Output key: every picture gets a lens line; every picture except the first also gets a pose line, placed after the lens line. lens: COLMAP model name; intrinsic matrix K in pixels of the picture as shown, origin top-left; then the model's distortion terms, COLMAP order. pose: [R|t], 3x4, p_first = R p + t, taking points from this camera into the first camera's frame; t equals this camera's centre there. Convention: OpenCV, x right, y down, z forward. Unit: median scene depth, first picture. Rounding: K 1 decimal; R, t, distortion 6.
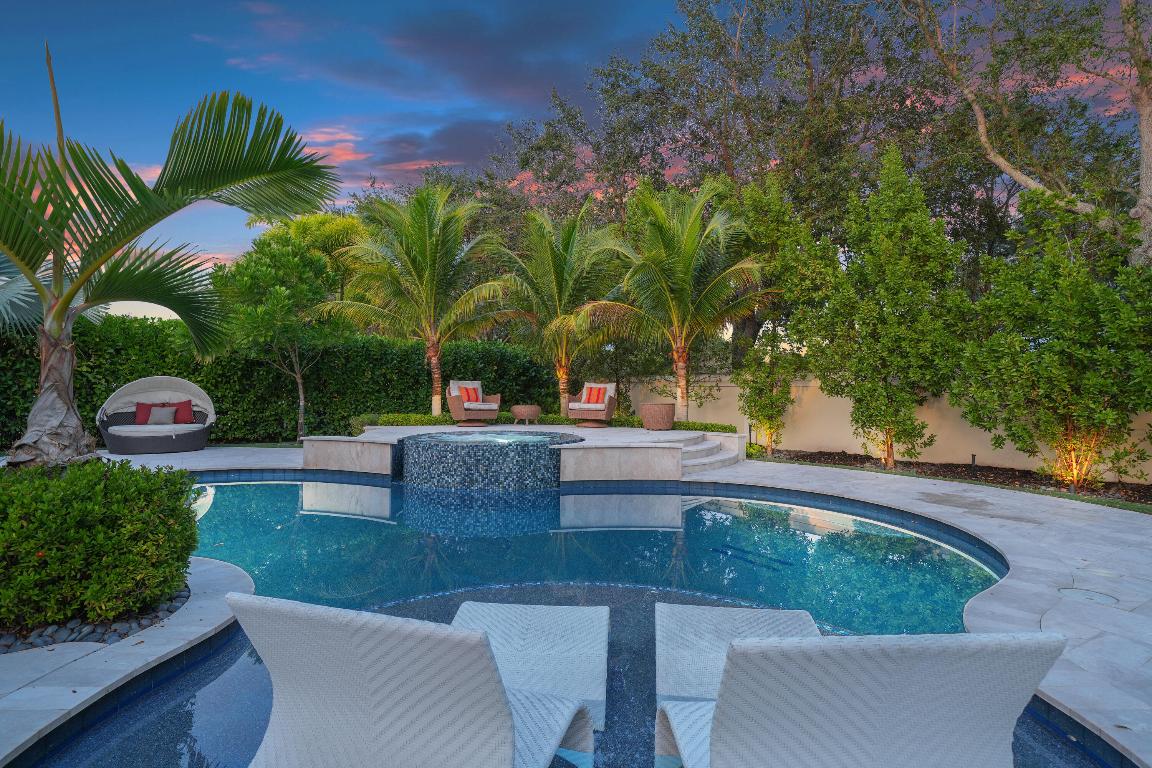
lens RADIAL K [[582.2, 0, 575.0], [0, 582.2, 385.0], [0, 0, 1]] dist [0.005547, -0.000683]
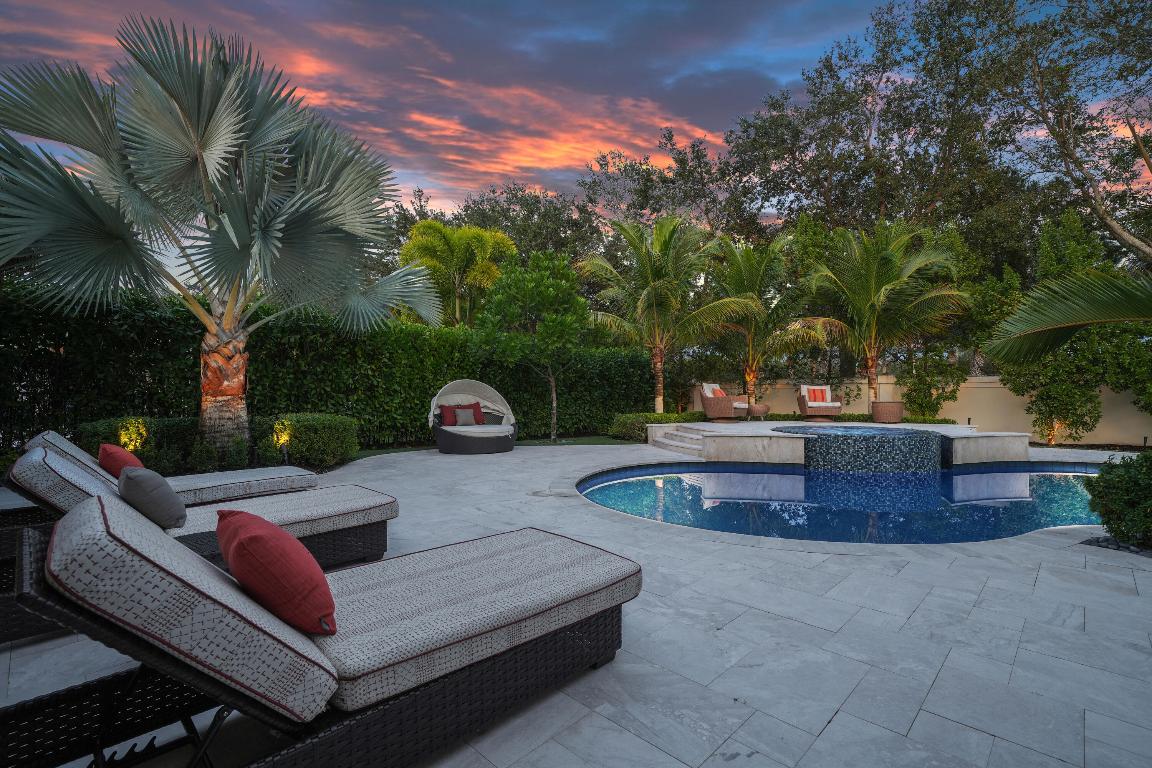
lens RADIAL K [[529.9, 0, 571.9], [0, 529.9, 383.0], [0, 0, 1]] dist [0.004105, 0.002242]
pose [[0.979790, -0.001024, 0.200027, -0.931149], [0.001995, 0.999987, -0.004655, -0.005203], [-0.200020, 0.004960, 0.979779, 0.038523]]
